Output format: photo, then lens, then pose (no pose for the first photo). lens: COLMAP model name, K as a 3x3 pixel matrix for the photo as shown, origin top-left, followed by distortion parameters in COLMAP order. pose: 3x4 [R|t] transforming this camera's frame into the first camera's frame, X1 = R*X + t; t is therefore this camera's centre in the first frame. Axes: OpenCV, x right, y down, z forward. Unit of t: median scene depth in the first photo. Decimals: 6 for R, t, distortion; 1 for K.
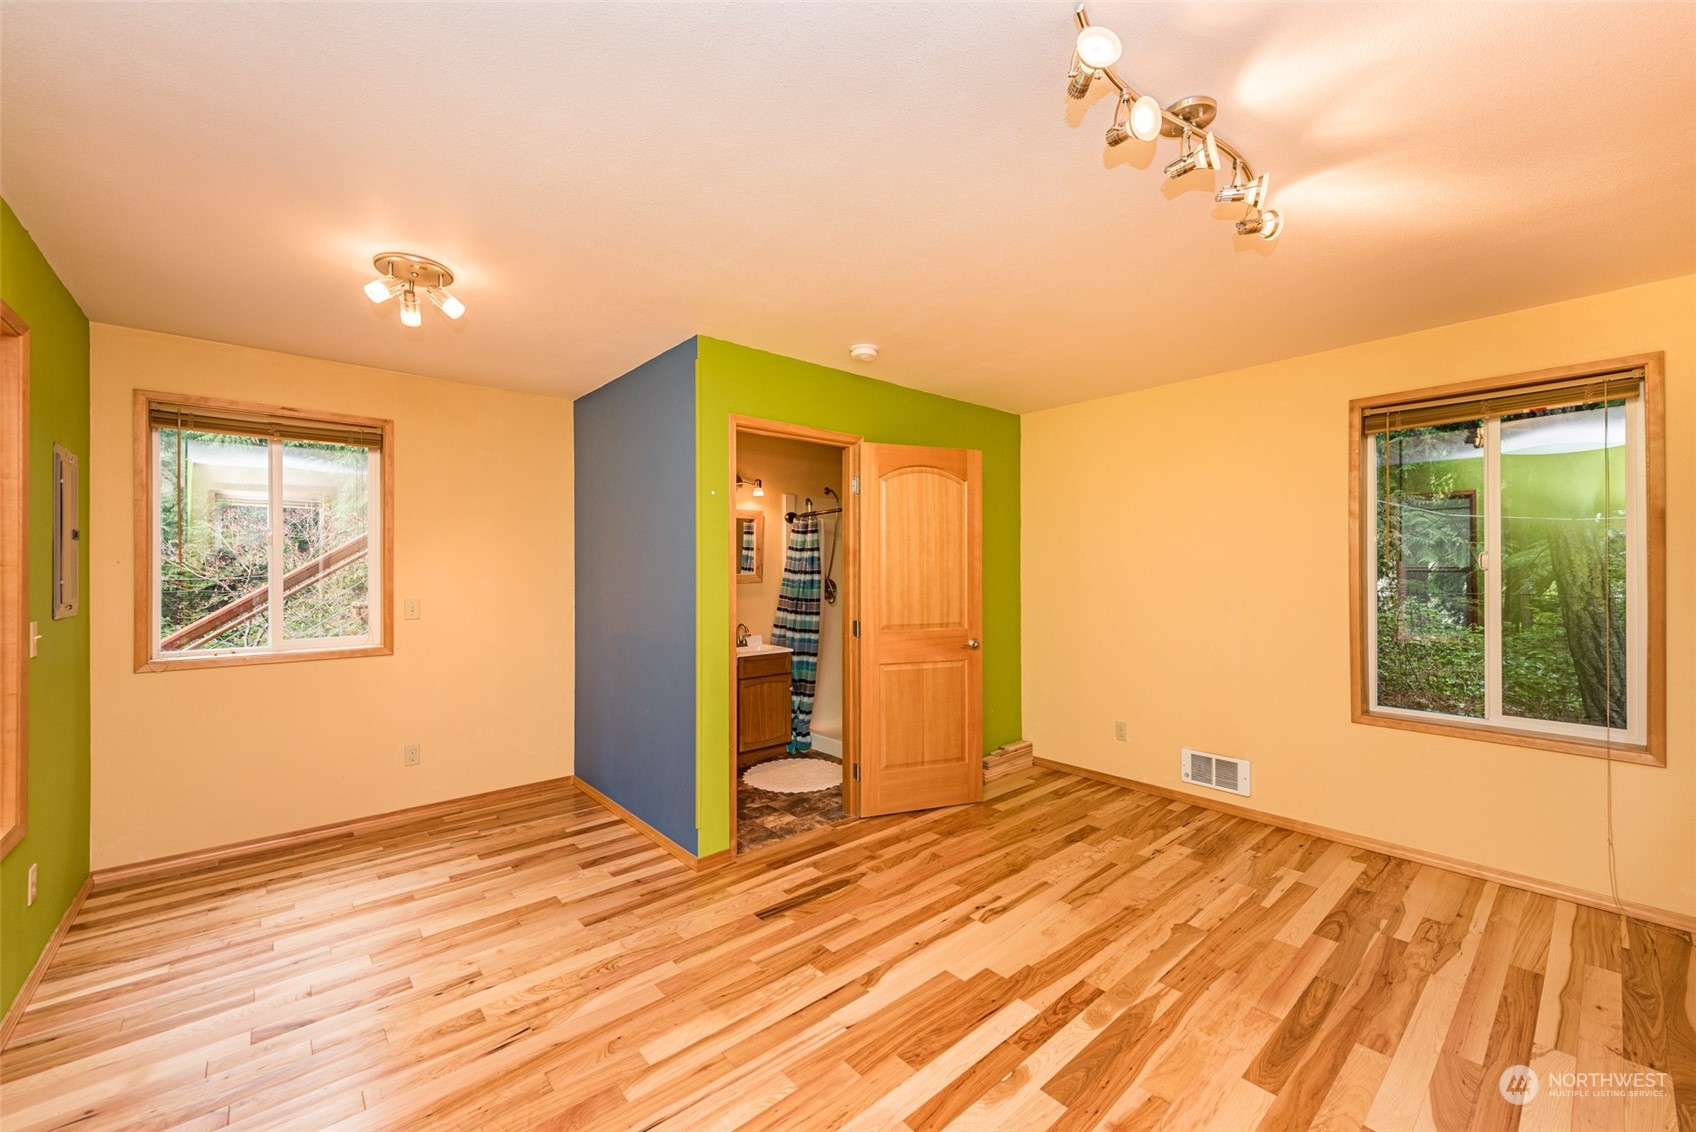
lens RADIAL K [[661.3, 0, 848.0], [0, 661.3, 566.0], [0, 0, 1]] dist [0.020235, -0.006611]
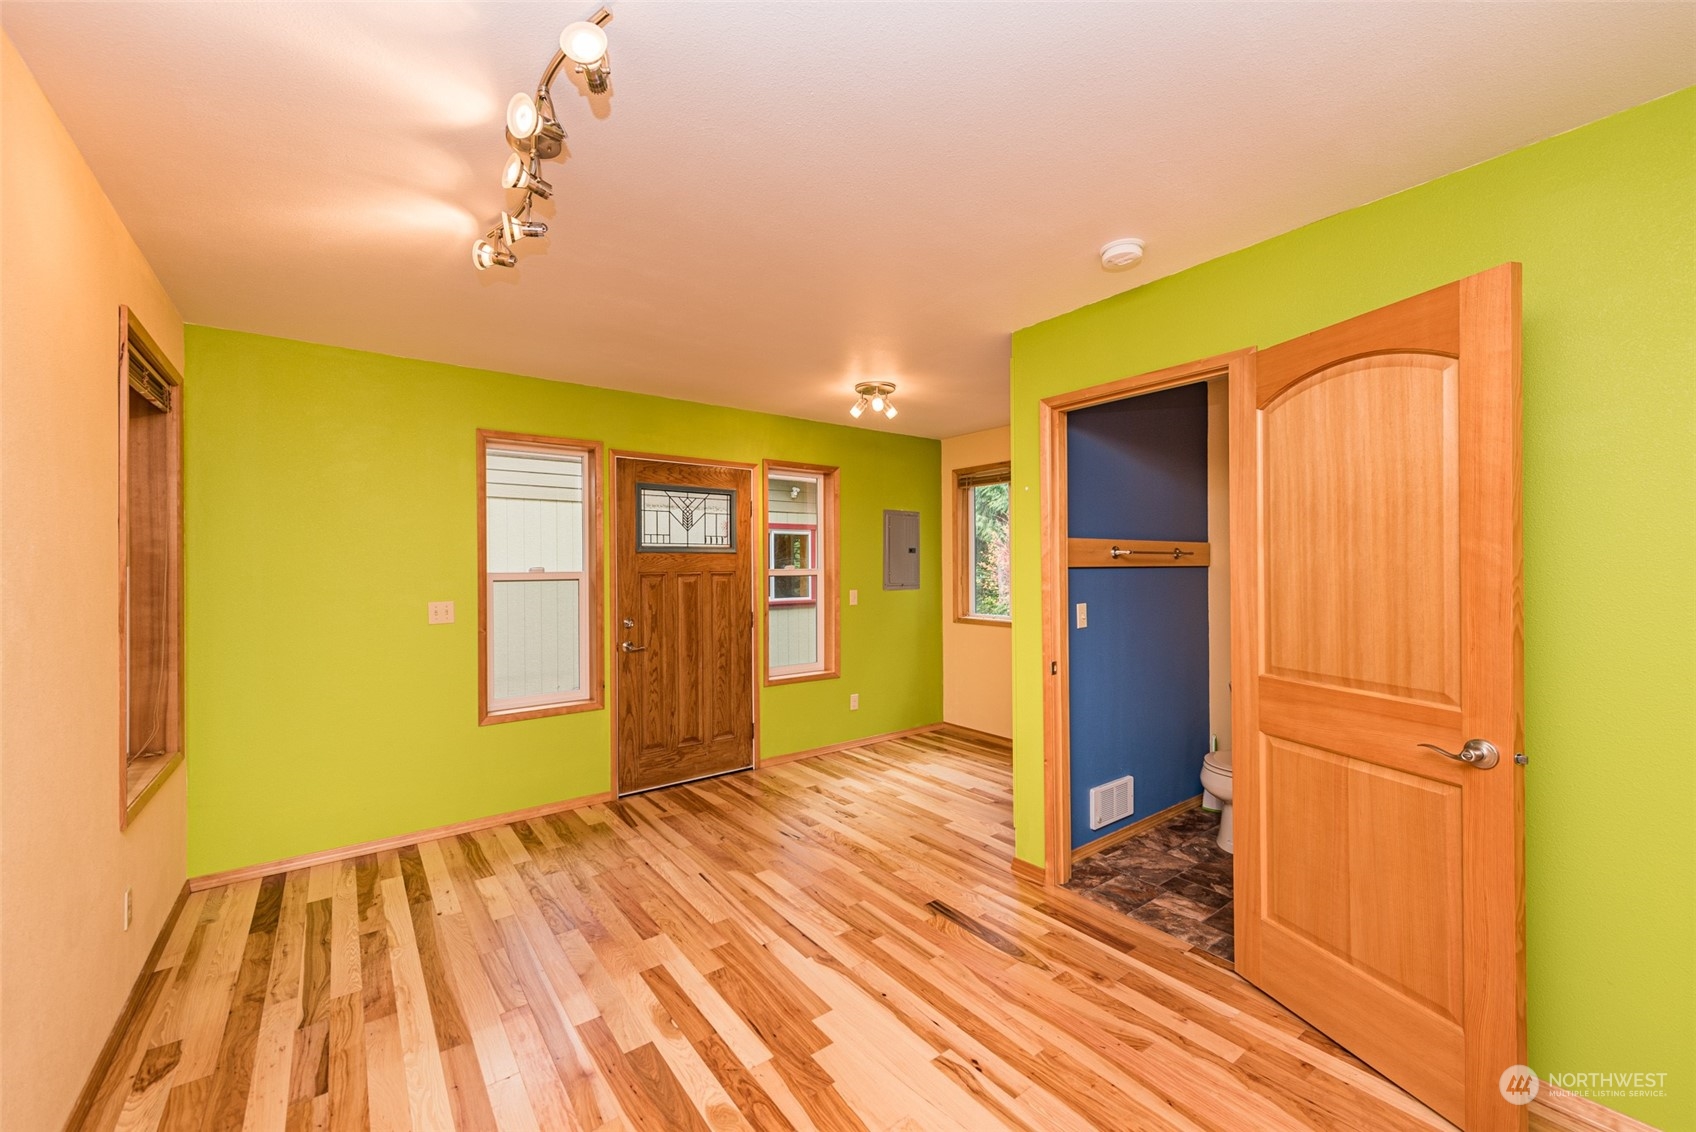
lens RADIAL K [[661.3, 0, 848.0], [0, 661.3, 566.0], [0, 0, 1]] dist [0.020235, -0.006611]
pose [[-0.067496, -0.000072, -0.997720, 0.676312], [0.010841, 0.999941, -0.000805, -0.003451], [0.997661, -0.010871, -0.067492, 0.692190]]
